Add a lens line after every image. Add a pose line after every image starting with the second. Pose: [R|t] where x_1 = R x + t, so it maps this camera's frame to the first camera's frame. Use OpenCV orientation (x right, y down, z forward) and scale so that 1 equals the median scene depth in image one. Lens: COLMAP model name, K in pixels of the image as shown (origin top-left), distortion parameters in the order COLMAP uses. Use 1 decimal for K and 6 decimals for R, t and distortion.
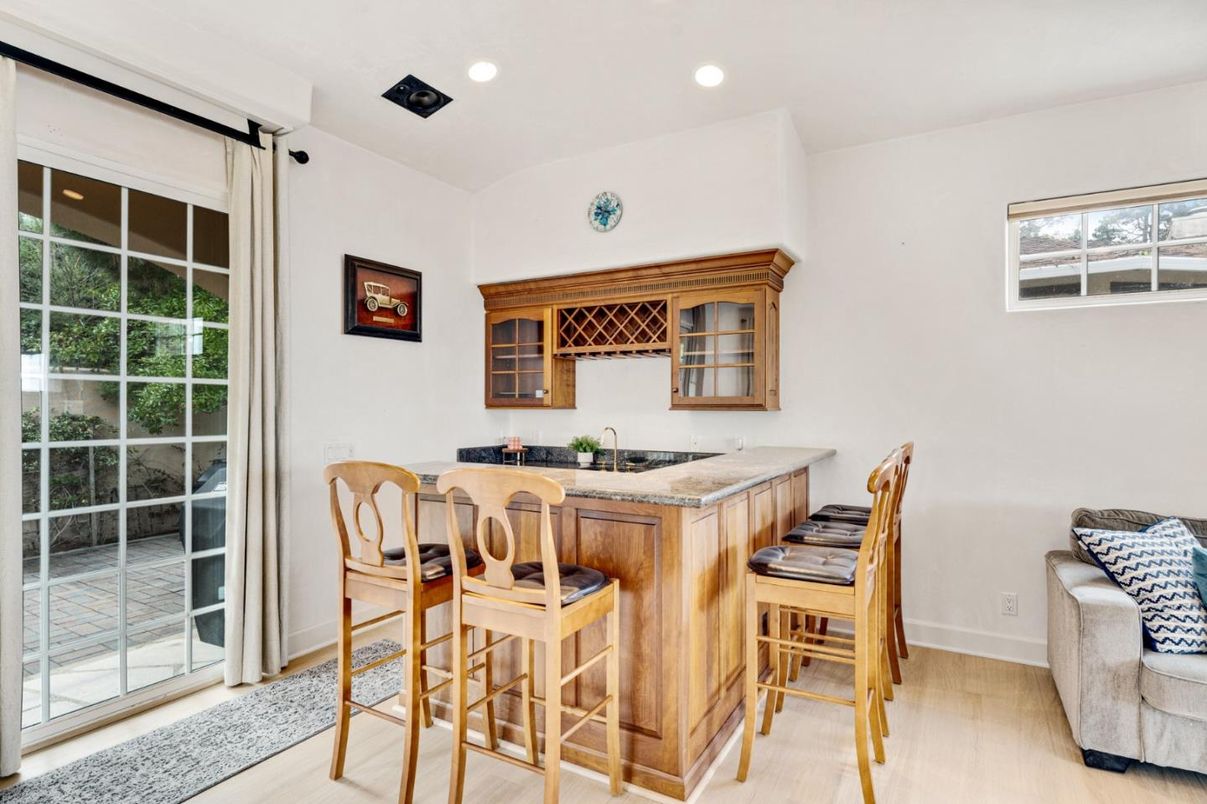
lens RADIAL K [[647.3, 0, 601.7], [0, 647.3, 407.2], [0, 0, 1]] dist [0.032846, -0.000091]
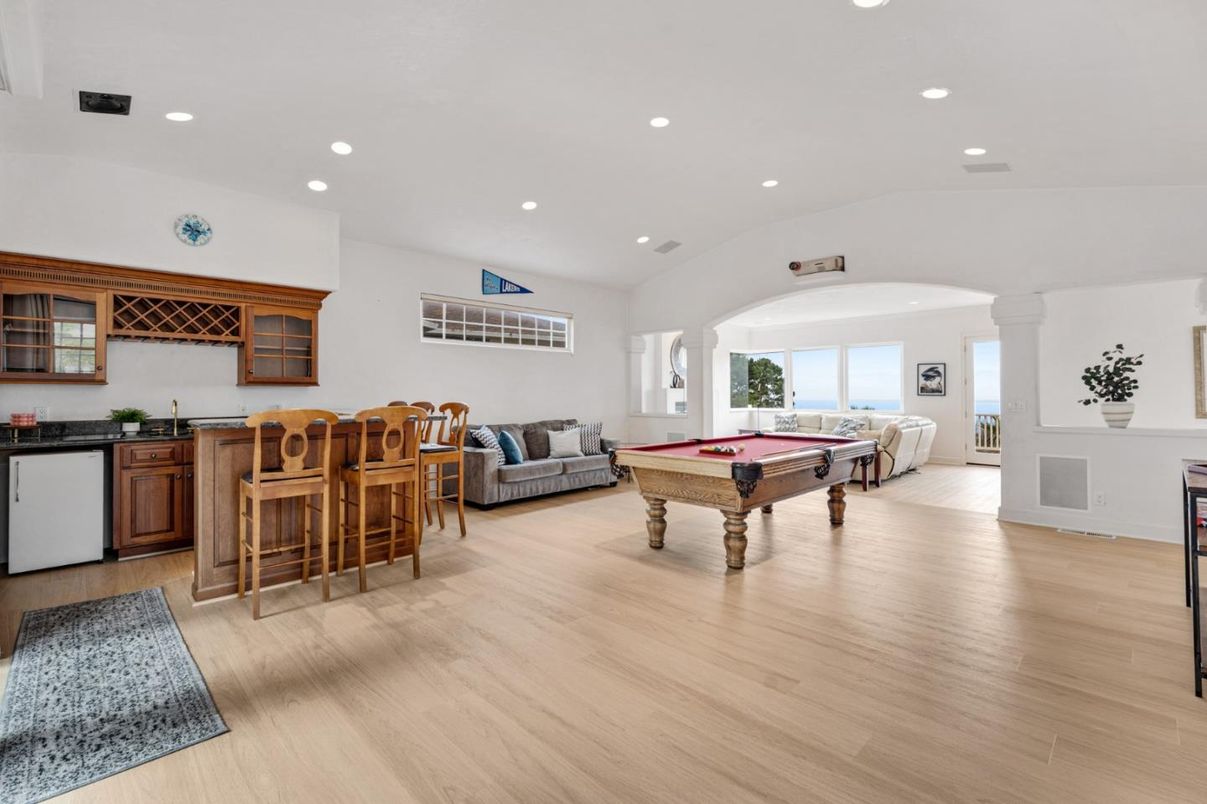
lens RADIAL K [[534.4, 0, 602.9], [0, 534.4, 387.2], [0, 0, 1]] dist [-0.000615, 0.000112]
pose [[0.265121, 0.009544, 0.964168, -0.782371], [0.004400, 0.999929, -0.011108, 0.023223], [-0.964205, 0.007188, 0.265060, -0.053818]]
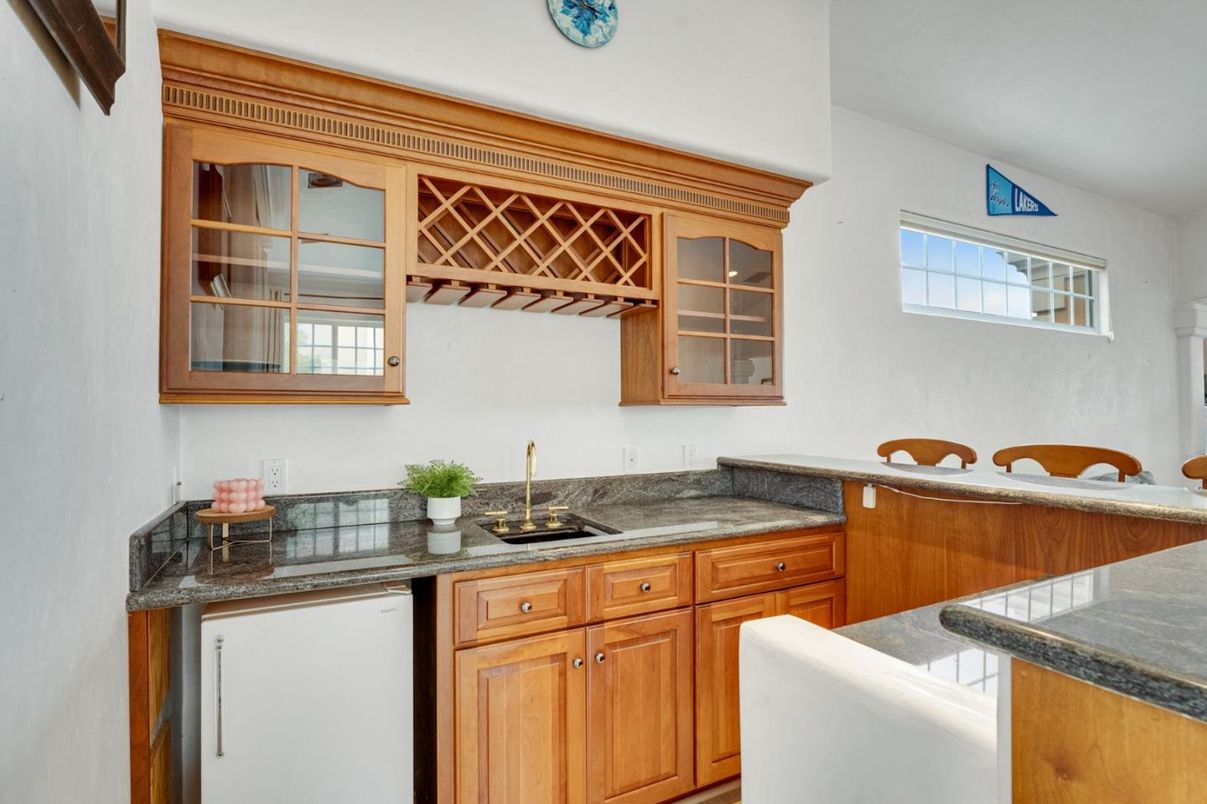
lens RADIAL K [[596.8, 0, 602.9], [0, 596.8, 401.9], [0, 0, 1]] dist [-0.015376, -0.000011]
pose [[0.540998, 0.011178, 0.840950, -0.360679], [0.004047, 0.999865, -0.015893, 0.009078], [-0.841014, 0.012002, 0.540880, 0.734717]]
